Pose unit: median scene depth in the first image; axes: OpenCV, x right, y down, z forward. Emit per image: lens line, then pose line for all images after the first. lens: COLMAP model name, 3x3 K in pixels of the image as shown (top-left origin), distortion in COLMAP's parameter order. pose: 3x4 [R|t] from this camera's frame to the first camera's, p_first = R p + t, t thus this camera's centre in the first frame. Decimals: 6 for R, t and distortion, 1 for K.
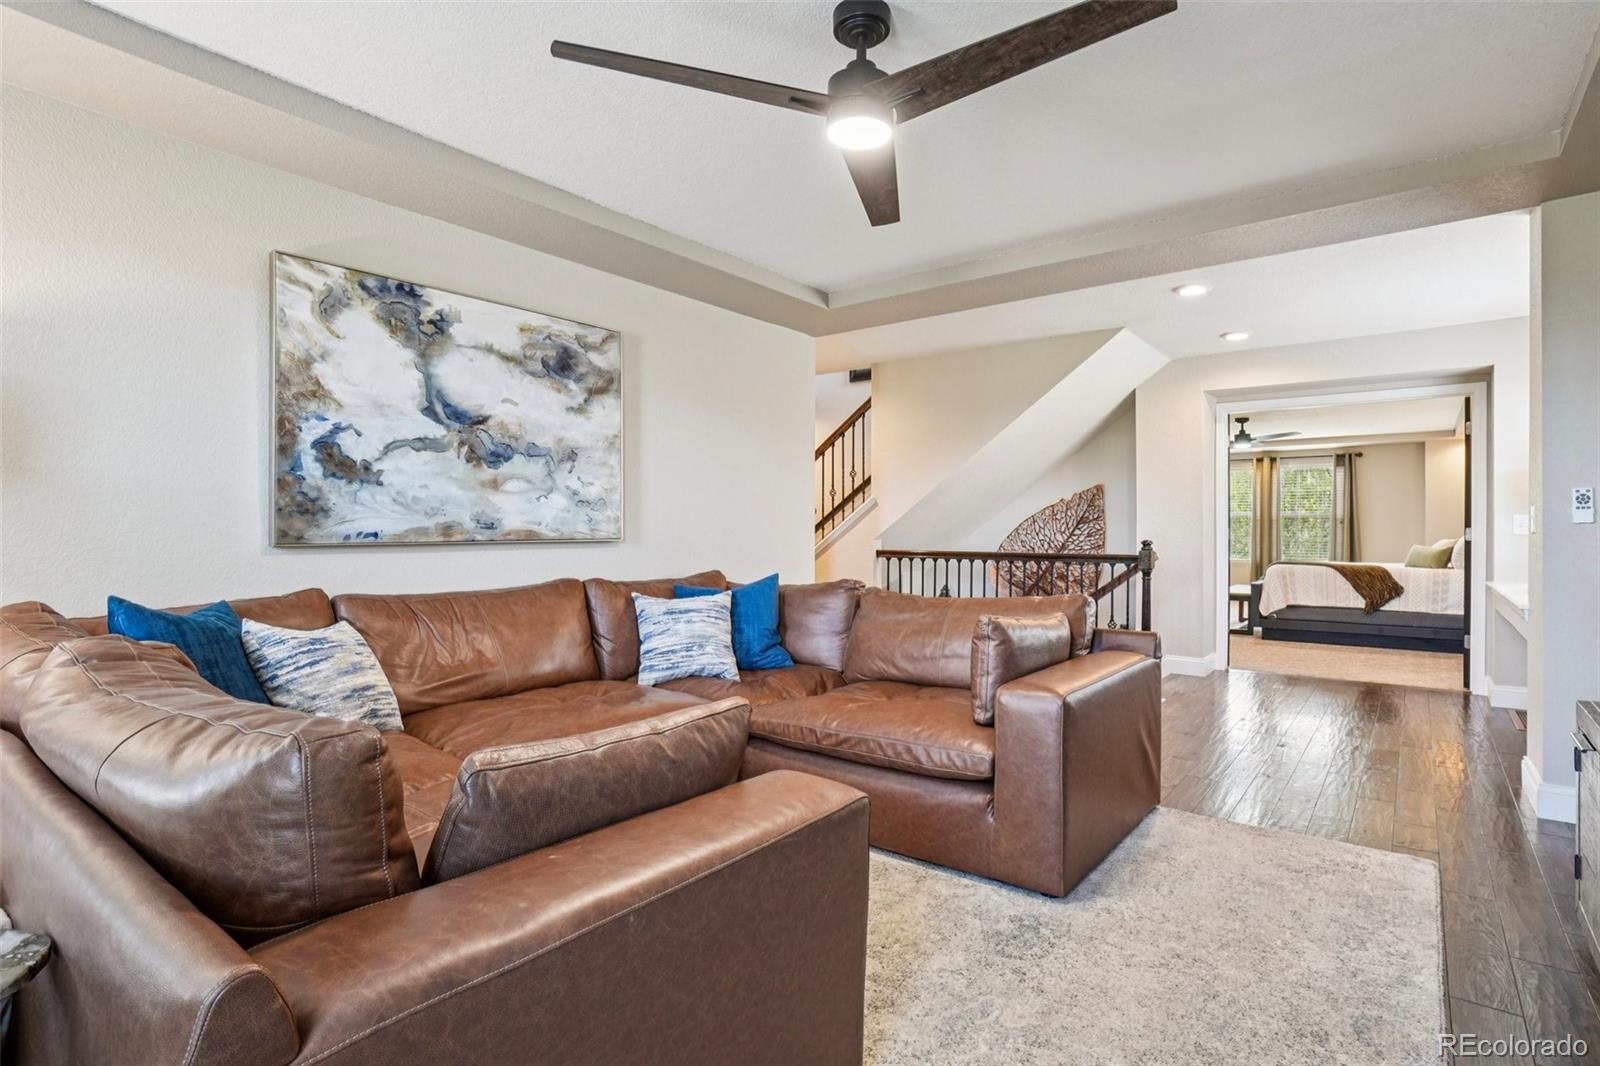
lens RADIAL K [[805.0, 0, 806.7], [0, 805.0, 532.8], [0, 0, 1]] dist [-0.009339, 0.000360]
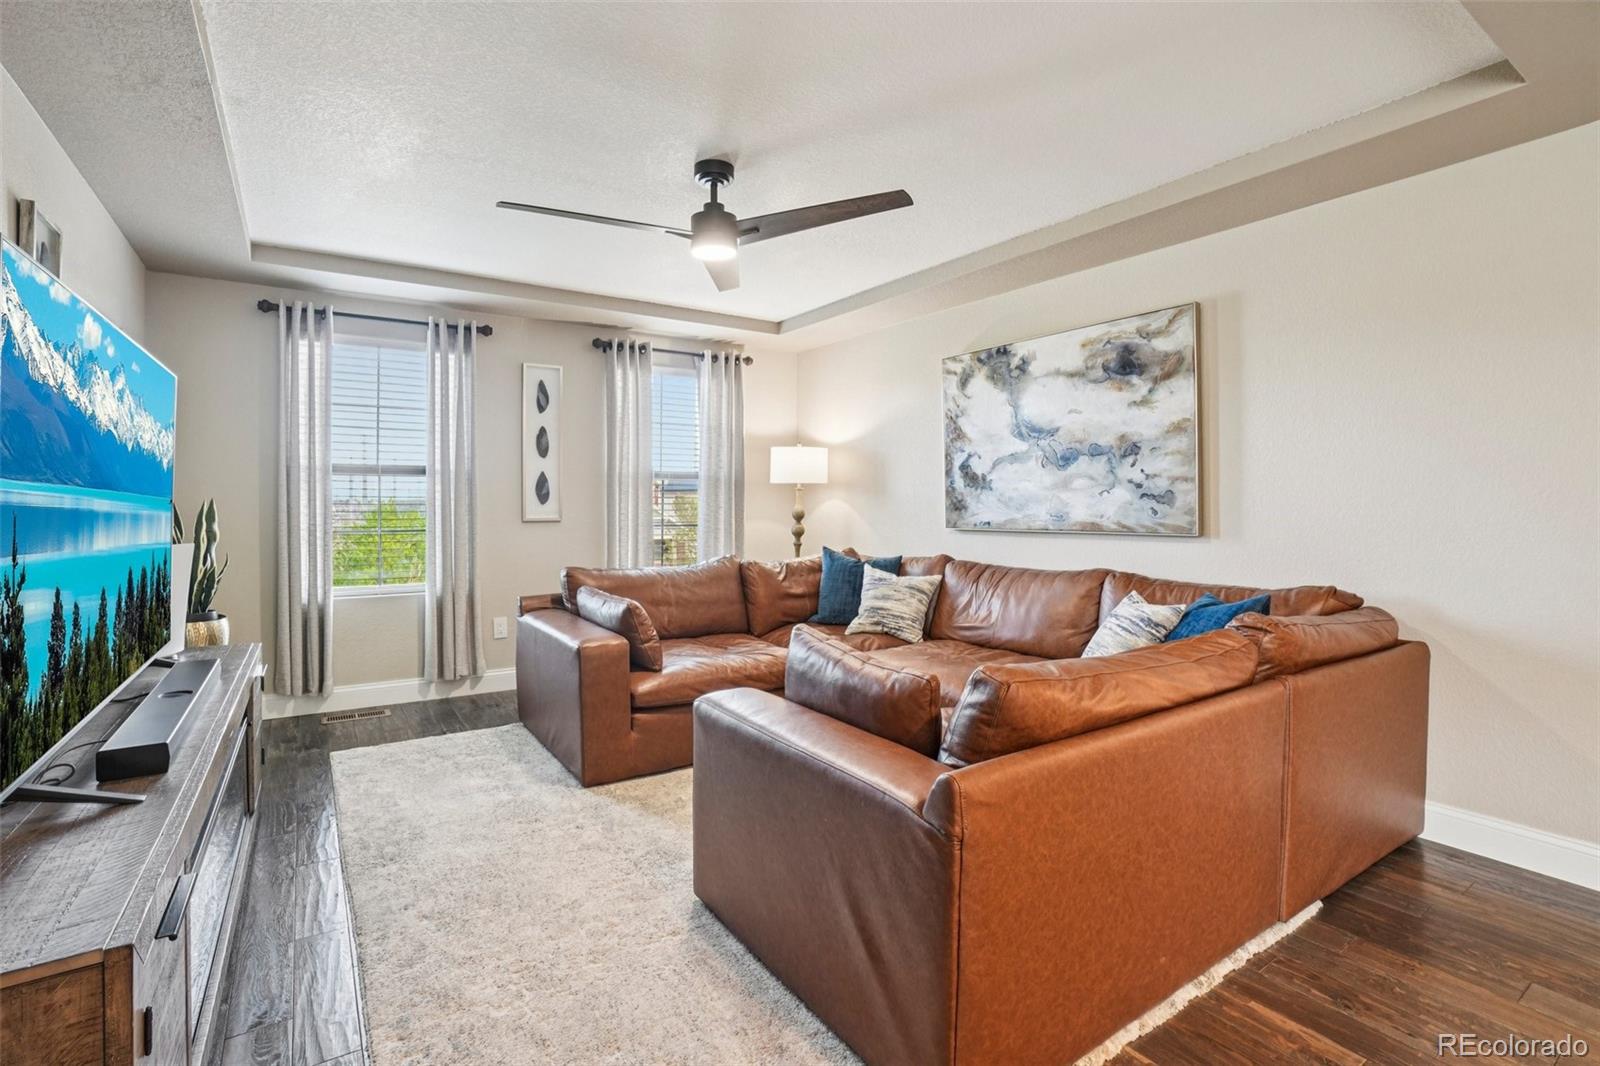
lens RADIAL K [[728.2, 0, 791.3], [0, 728.2, 502.5], [0, 0, 1]] dist [-0.040859, 0.006492]
pose [[-0.284508, -0.002686, -0.958670, 0.751932], [0.000705, 0.999995, -0.003010, -0.028802], [0.958673, -0.001532, -0.284505, 0.908044]]
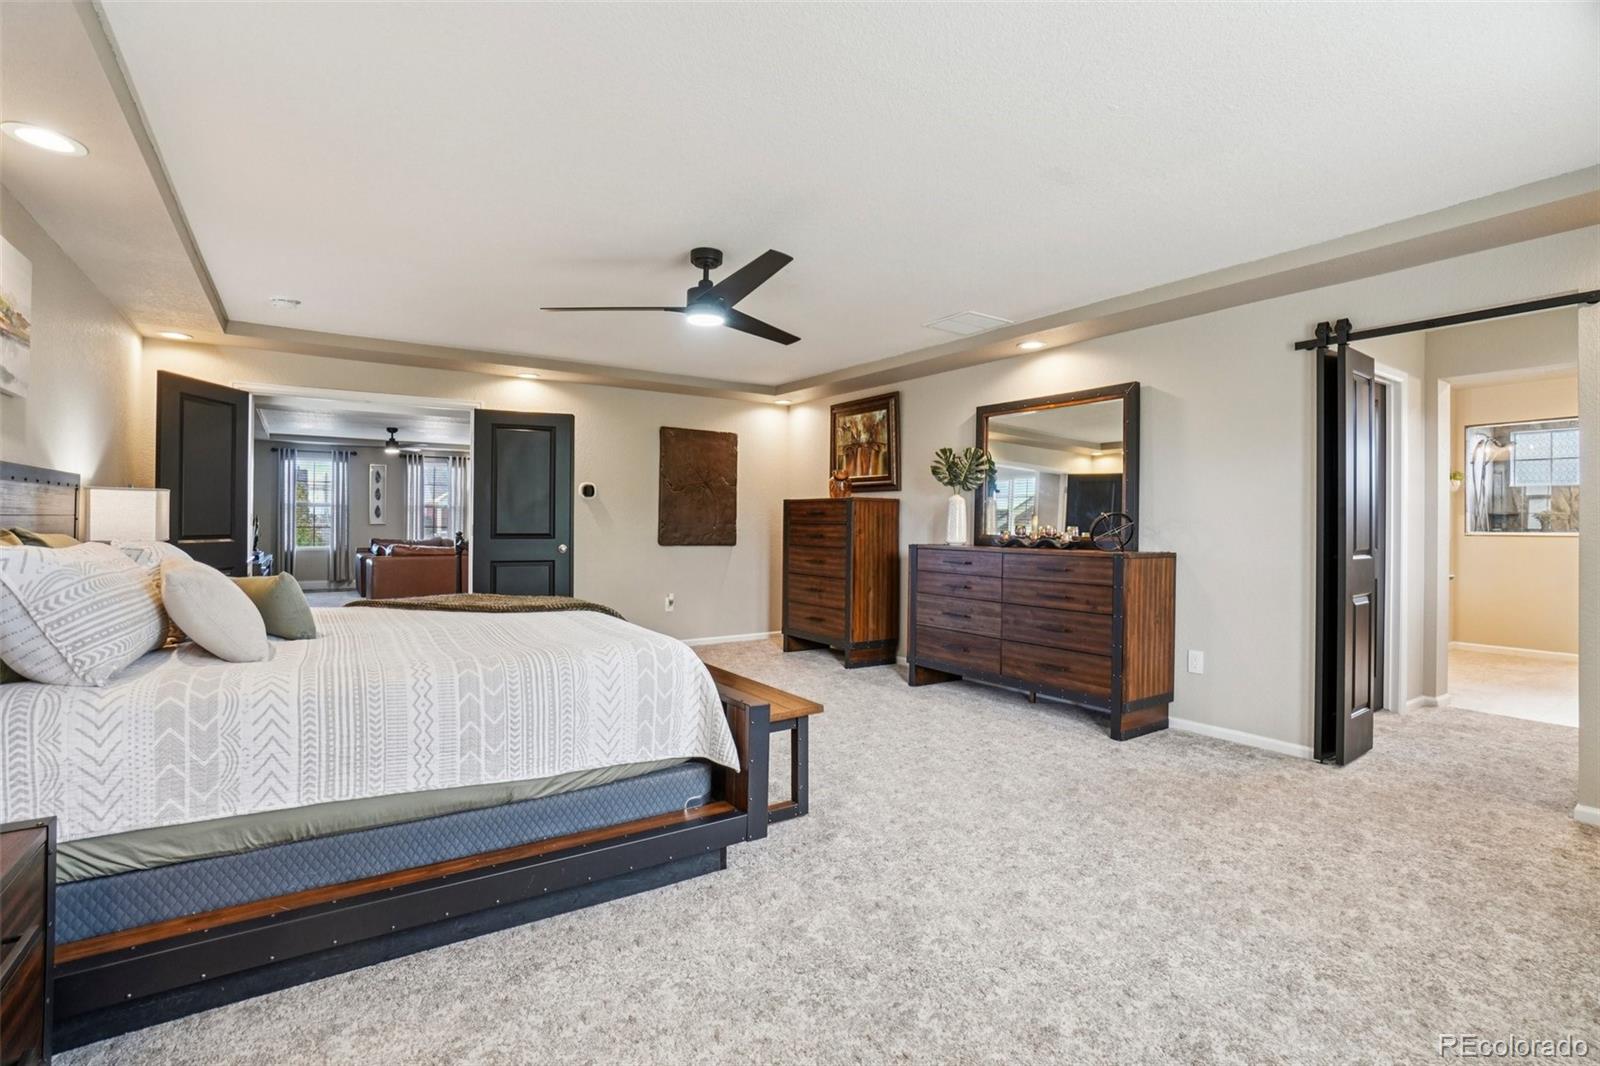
lens RADIAL K [[728.2, 0, 785.1], [0, 728.2, 530.6], [0, 0, 1]] dist [-0.040859, 0.006492]
pose [[-0.310941, 0.004439, -0.950419, 2.277508], [-0.010313, 0.999914, 0.008044, -0.016872], [0.950373, 0.012303, -0.310868, 3.019277]]
